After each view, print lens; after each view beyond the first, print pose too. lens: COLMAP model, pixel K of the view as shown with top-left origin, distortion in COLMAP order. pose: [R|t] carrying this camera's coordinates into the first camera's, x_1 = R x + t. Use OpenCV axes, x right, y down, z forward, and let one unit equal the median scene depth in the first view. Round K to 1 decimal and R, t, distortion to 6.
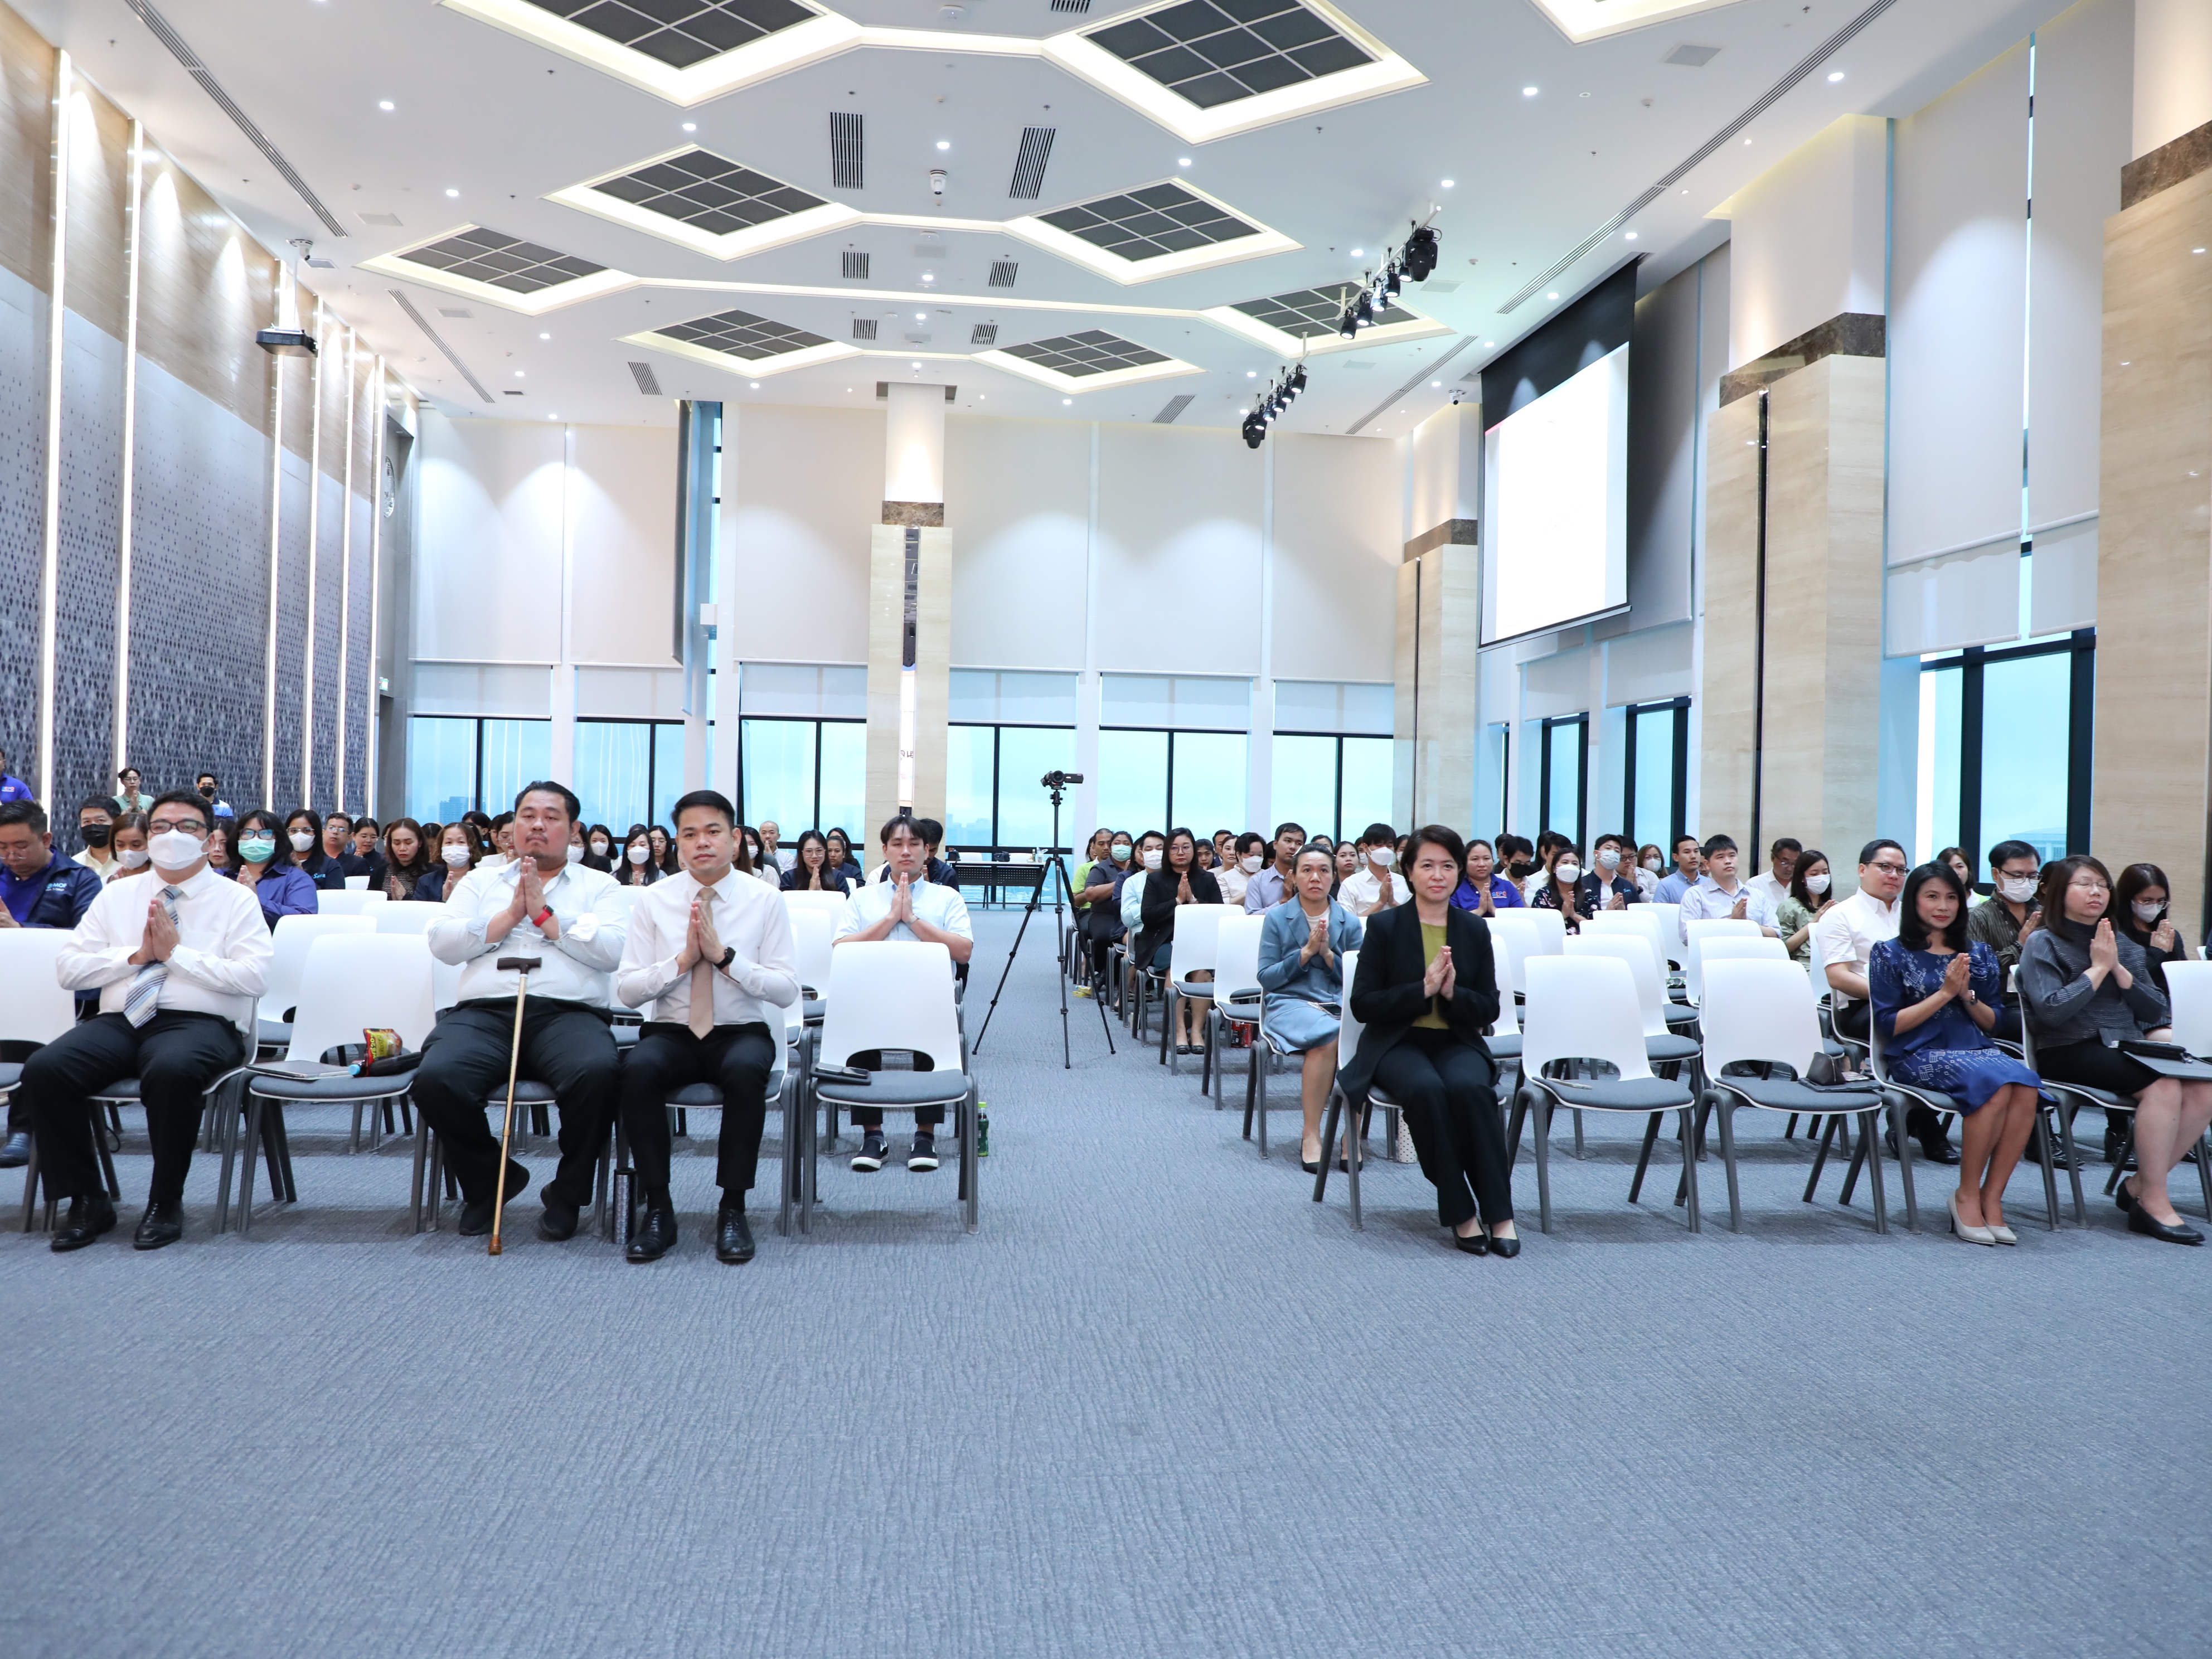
lens RADIAL K [[1745.7, 0, 1106.0], [0, 1745.7, 829.5], [0, 0, 1]] dist [-0.067268, 0.052018]
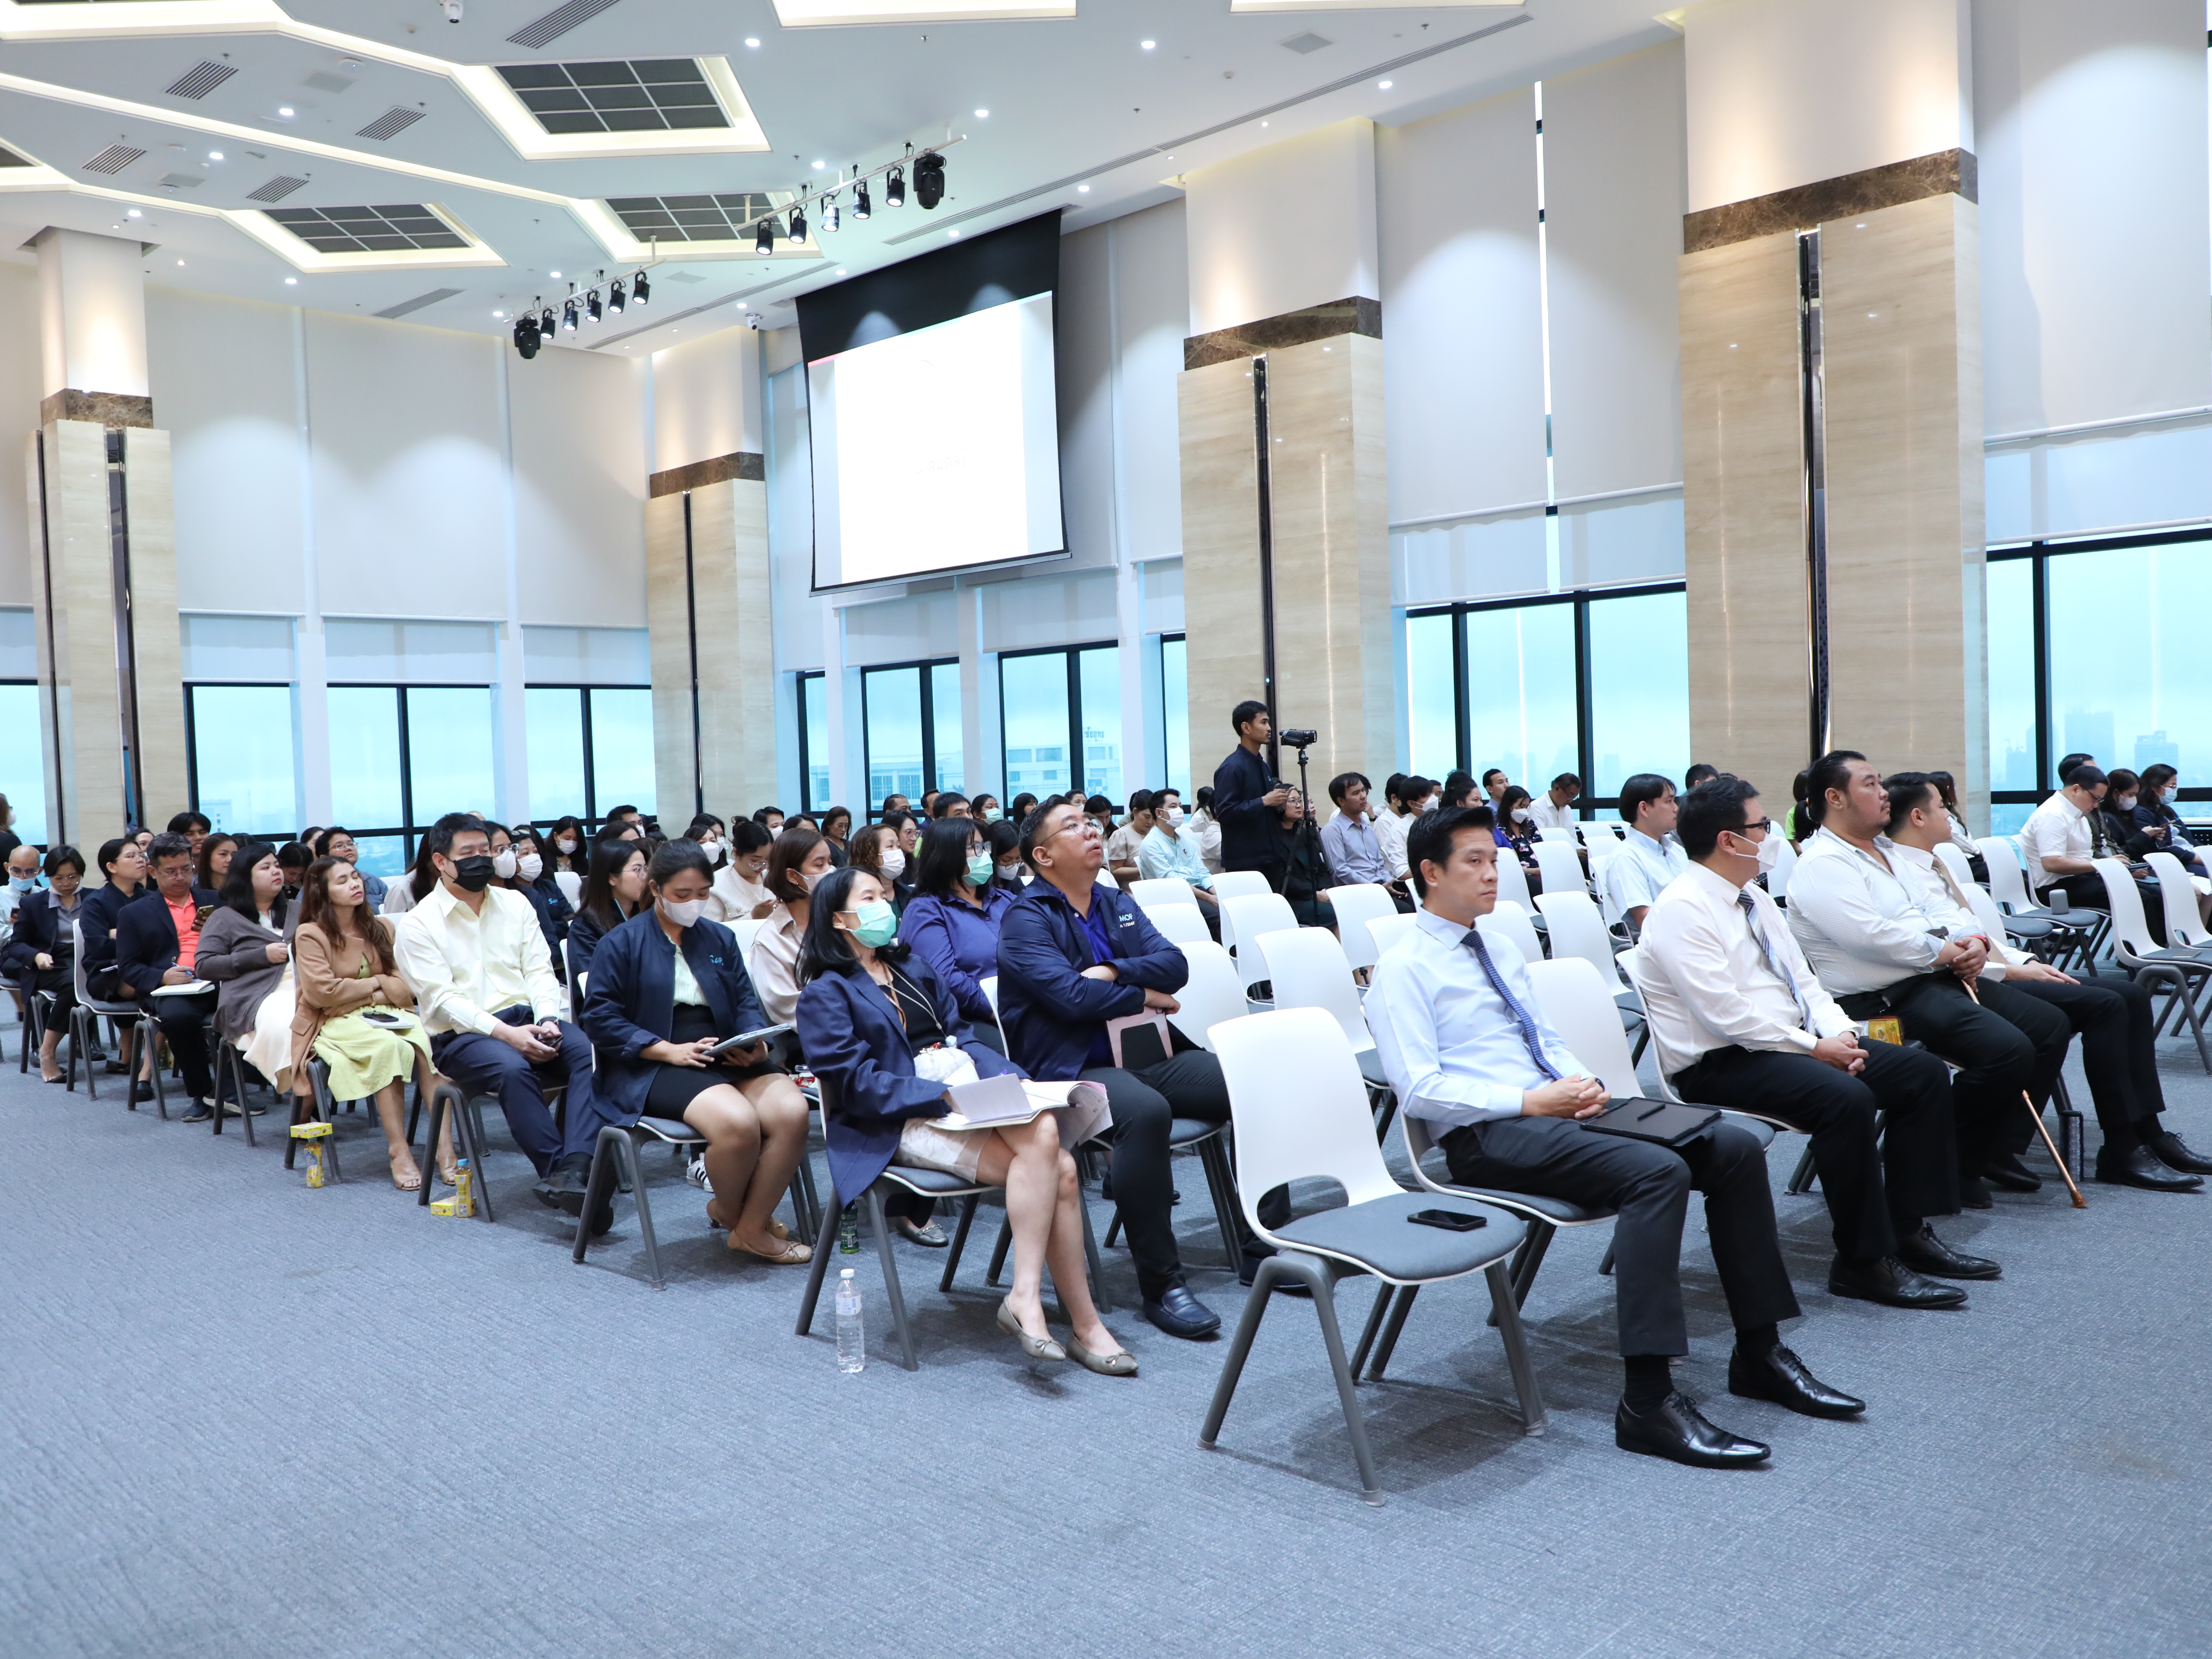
lens RADIAL K [[1866.3, 0, 1106.0], [0, 1866.3, 829.5], [0, 0, 1]] dist [-0.020340, 0.011210]
pose [[0.782504, -0.070401, 0.618653, -0.405347], [0.053145, 0.997513, 0.046294, -0.017632], [-0.620374, -0.003347, 0.784299, 0.132765]]
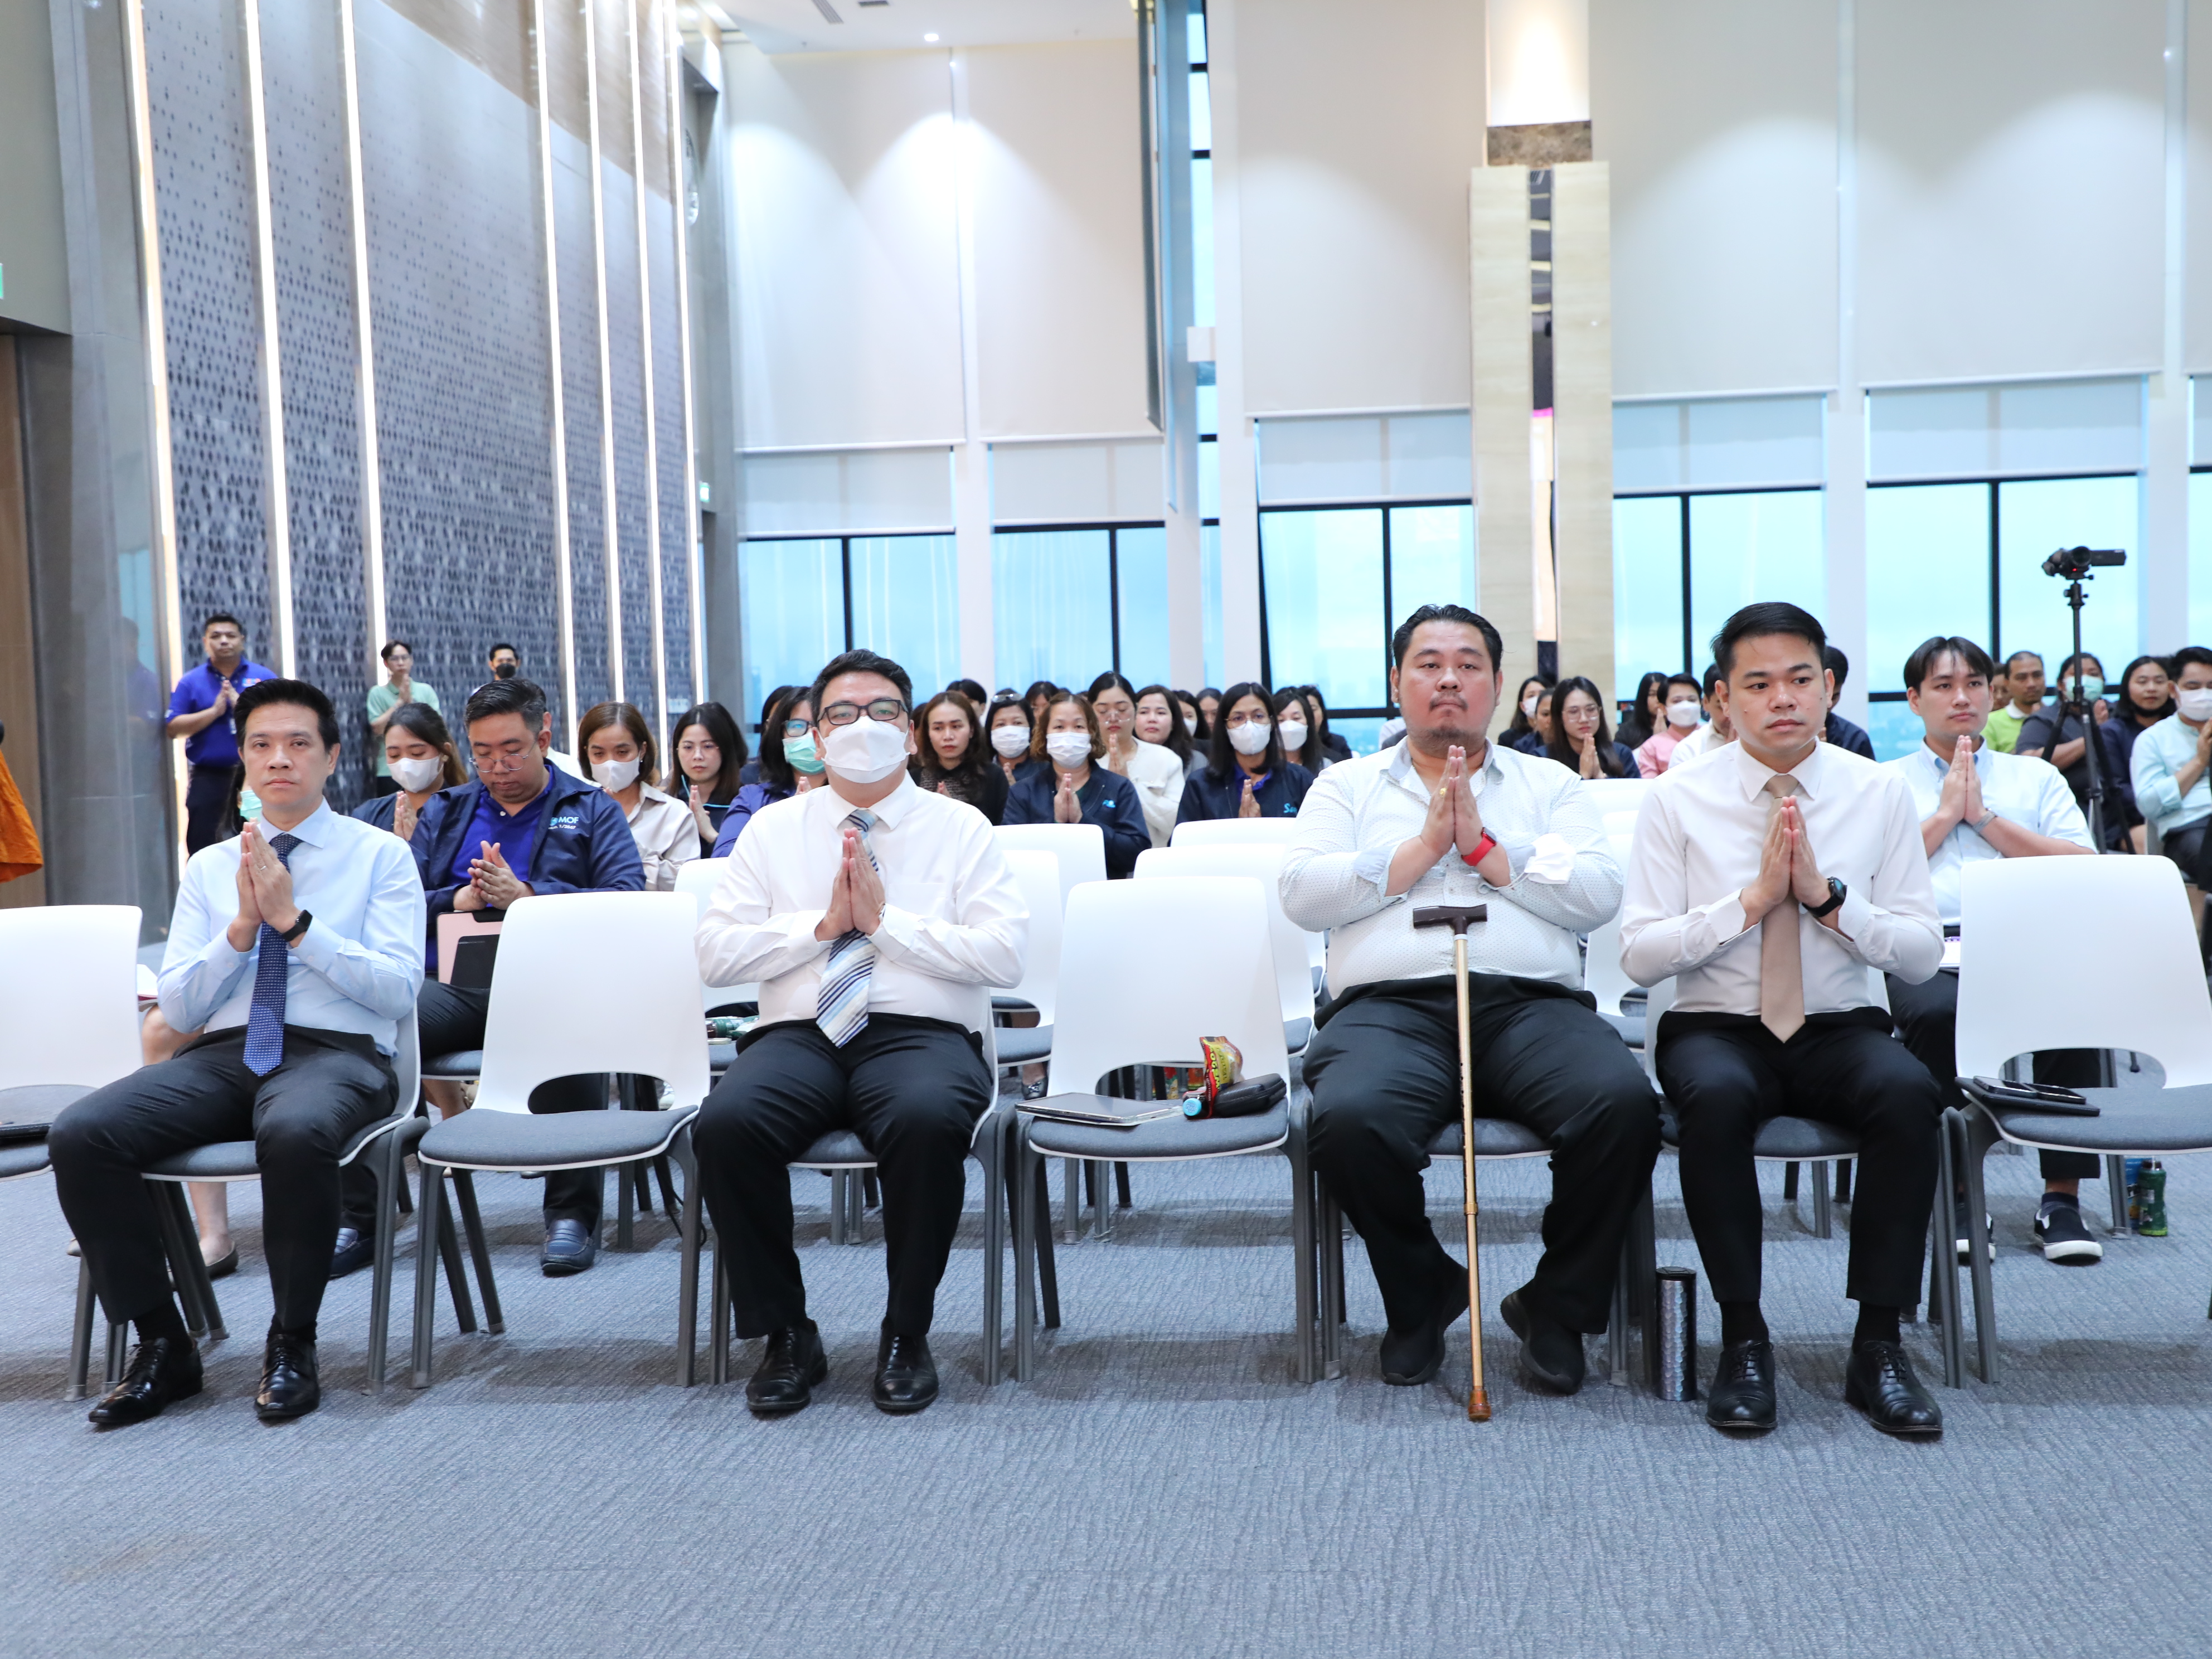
lens RADIAL K [[2813.3, 0, 1106.0], [0, 2813.3, 829.5], [0, 0, 1]] dist [0.110040, 0.034786]
pose [[0.974119, -0.040304, -0.222415, -0.069394], [0.051831, 0.997585, 0.046232, -0.000601], [0.220015, -0.056563, 0.973855, 0.015538]]
